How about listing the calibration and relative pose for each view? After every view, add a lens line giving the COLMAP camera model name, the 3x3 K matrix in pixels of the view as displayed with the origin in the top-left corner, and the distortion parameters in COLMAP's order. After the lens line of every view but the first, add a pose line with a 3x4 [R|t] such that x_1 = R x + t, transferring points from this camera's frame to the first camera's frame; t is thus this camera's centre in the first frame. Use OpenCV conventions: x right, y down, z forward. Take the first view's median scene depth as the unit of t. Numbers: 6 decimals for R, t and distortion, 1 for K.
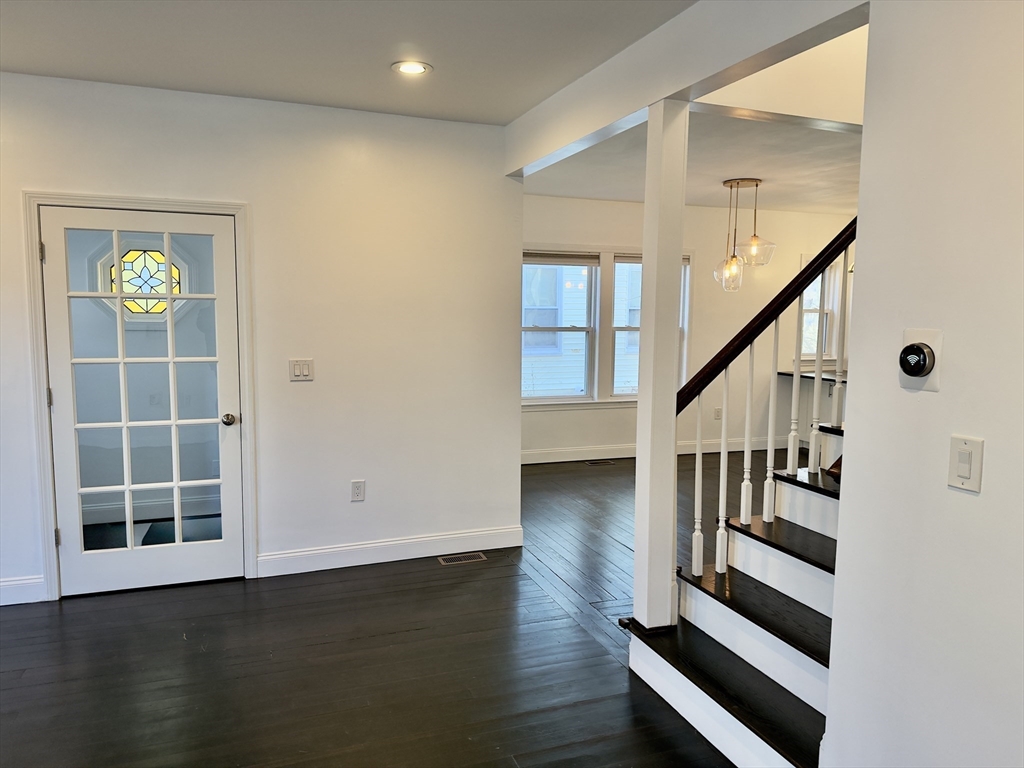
lens RADIAL K [[694.8, 0, 512.0], [0, 694.8, 384.0], [0, 0, 1]] dist [0.000096, 0.000269]
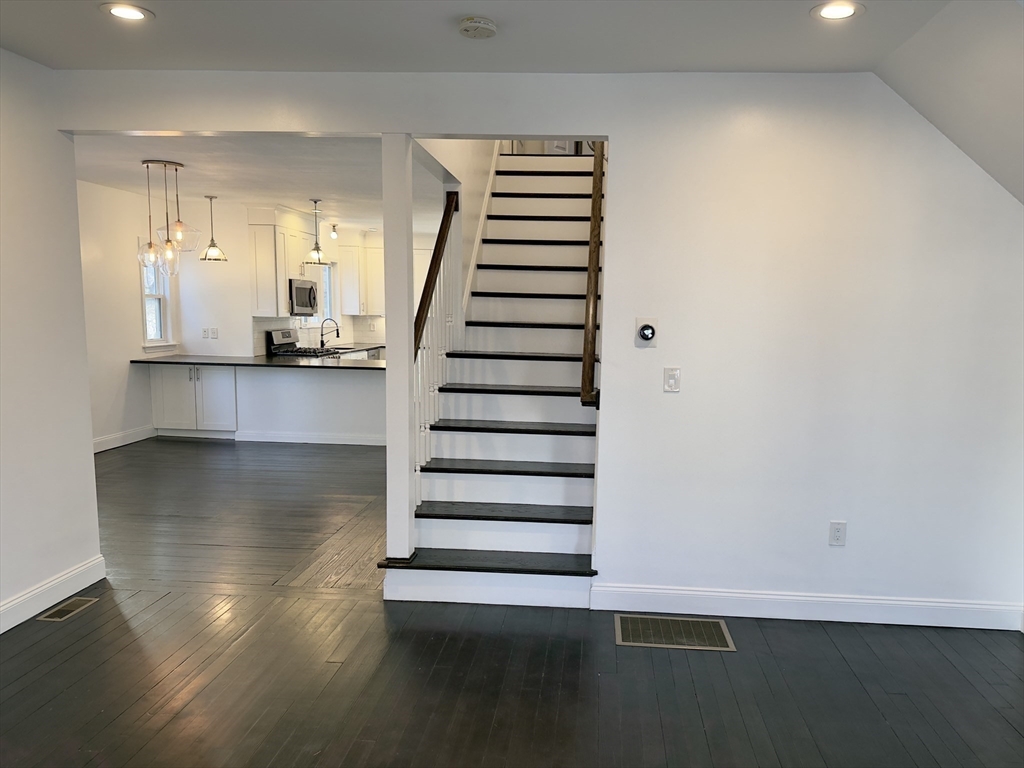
lens RADIAL K [[729.8, 0, 538.1], [0, 729.8, 402.9], [0, 0, 1]] dist [0.001210, 0.001322]
pose [[0.420071, -0.118661, 0.899700, -0.410247], [0.077252, 0.992492, 0.094830, -0.015484], [-0.904197, 0.029668, 0.426084, 0.102841]]
